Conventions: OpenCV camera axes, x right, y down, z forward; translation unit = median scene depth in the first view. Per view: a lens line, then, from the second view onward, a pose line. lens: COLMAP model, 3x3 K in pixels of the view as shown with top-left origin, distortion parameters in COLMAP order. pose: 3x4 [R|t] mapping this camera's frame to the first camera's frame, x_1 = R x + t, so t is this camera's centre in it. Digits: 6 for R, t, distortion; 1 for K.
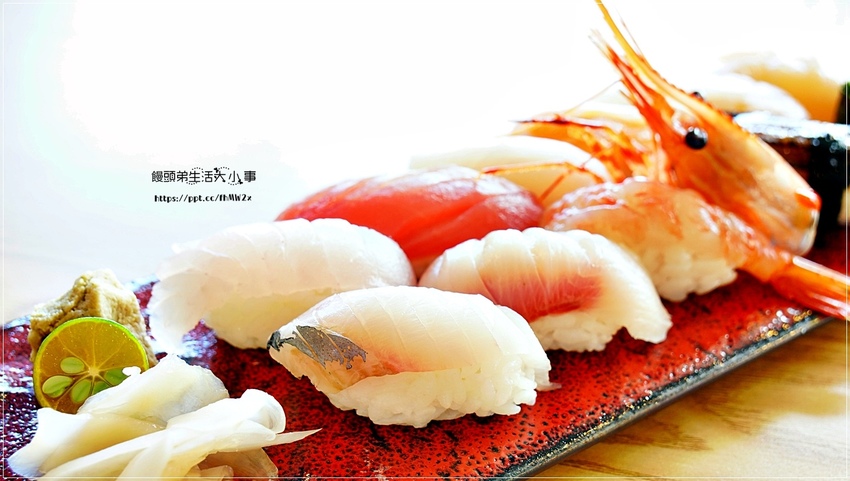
lens RADIAL K [[1328.4, 0, 426.8], [0, 1328.4, 241.9], [0, 0, 1]] dist [0.089899, 0.000000]
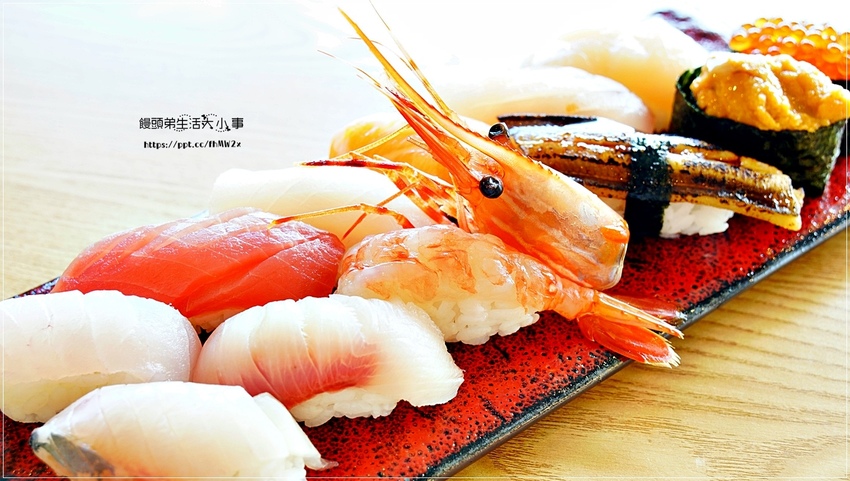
lens RADIAL K [[1303.7, 0, 423.1], [0, 1303.7, 239.0], [0, 0, 1]] dist [-0.026682, 0.000000]
pose [[0.999714, -0.020376, -0.012523, 0.169382], [0.022173, 0.985872, 0.166025, -0.203634], [0.008963, -0.166255, 0.986042, 0.068533]]
